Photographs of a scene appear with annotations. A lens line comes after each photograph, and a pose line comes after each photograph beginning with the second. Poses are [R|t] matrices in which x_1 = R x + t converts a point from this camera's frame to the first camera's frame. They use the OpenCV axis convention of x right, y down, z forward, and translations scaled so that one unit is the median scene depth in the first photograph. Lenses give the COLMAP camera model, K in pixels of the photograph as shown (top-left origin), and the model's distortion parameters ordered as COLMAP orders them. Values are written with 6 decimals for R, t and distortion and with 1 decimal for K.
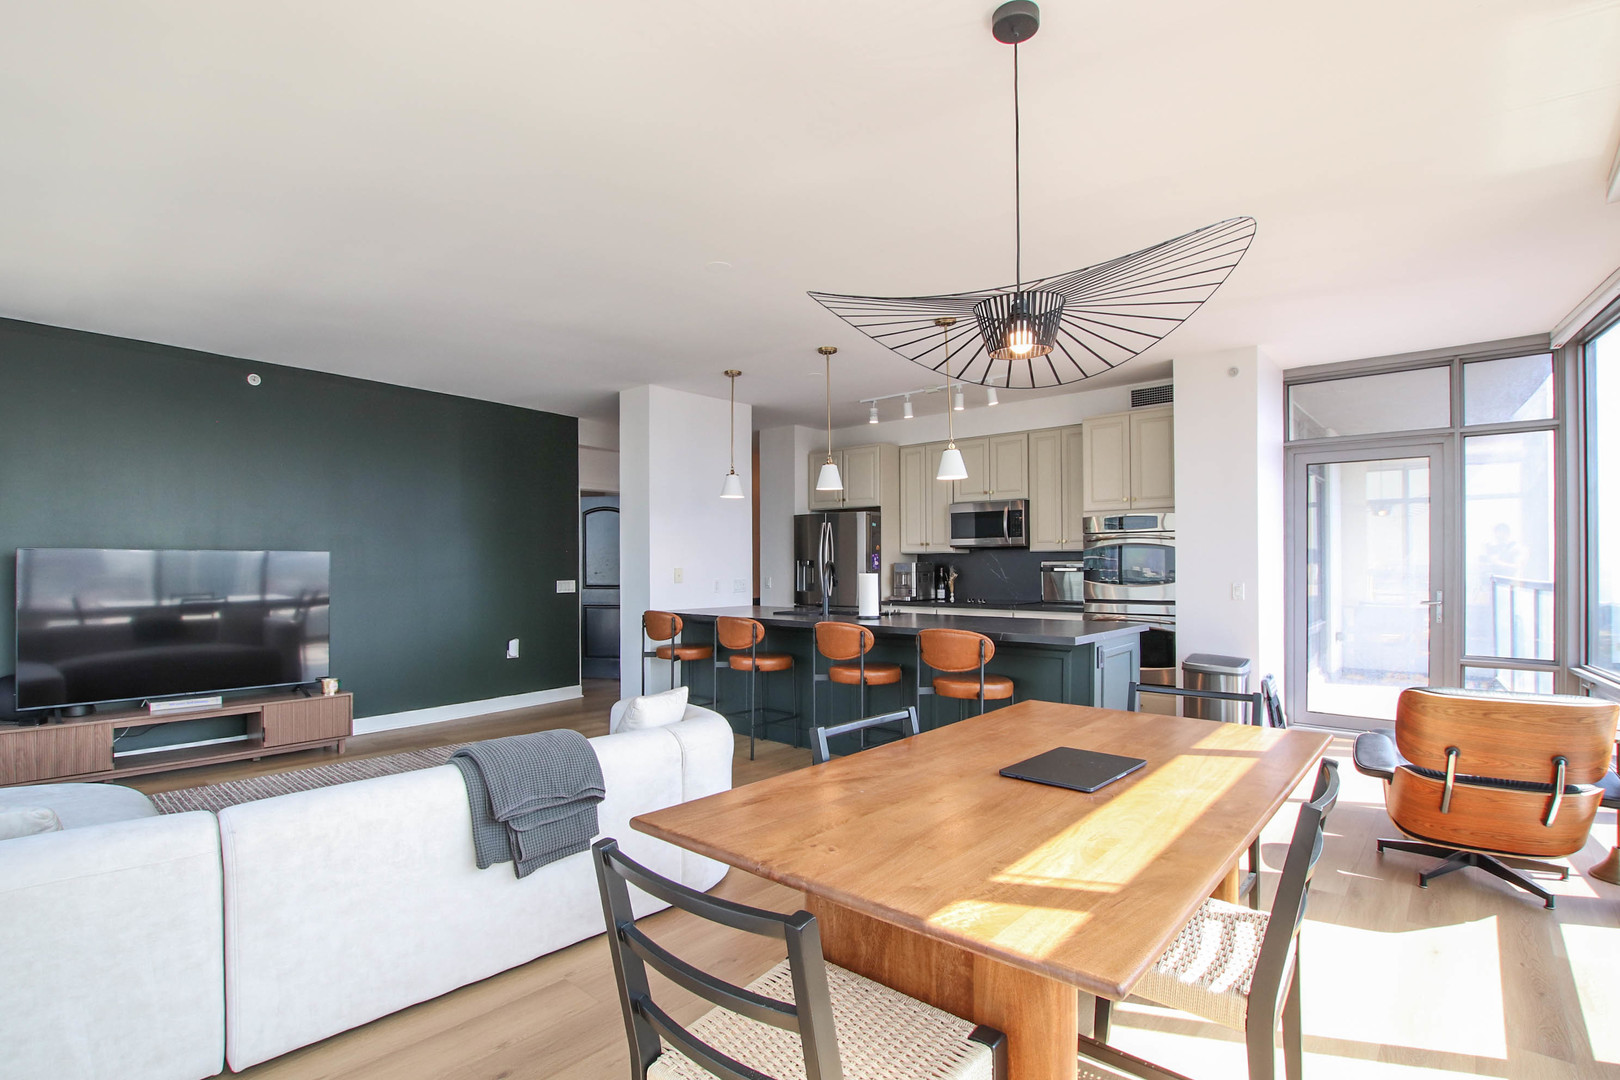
lens RADIAL K [[763.5, 0, 802.6], [0, 763.5, 557.8], [0, 0, 1]] dist [-0.050862, 0.000609]
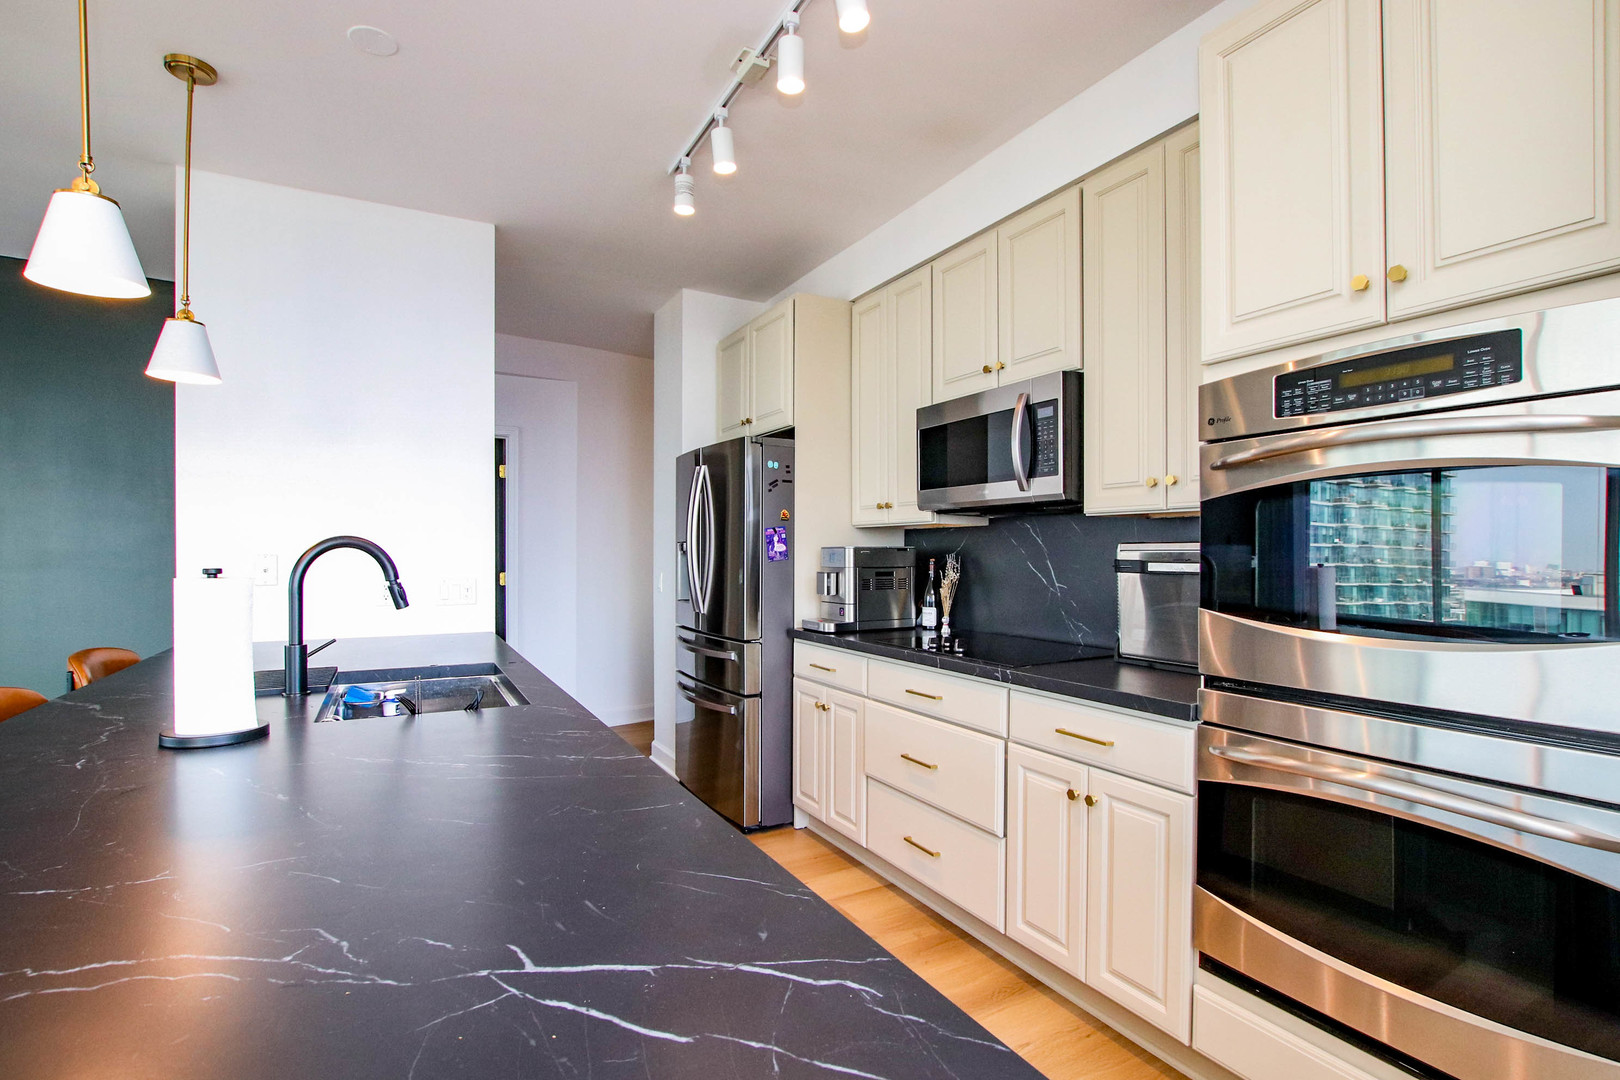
lens RADIAL K [[768.2, 0, 810.0], [0, 768.2, 540.0], [0, 0, 1]] dist [-0.000733, 0.000079]
pose [[0.939437, -0.001525, -0.342719, 0.277206], [0.002300, 0.999996, 0.001856, 0.001382], [0.342715, -0.002532, 0.939436, 0.569029]]
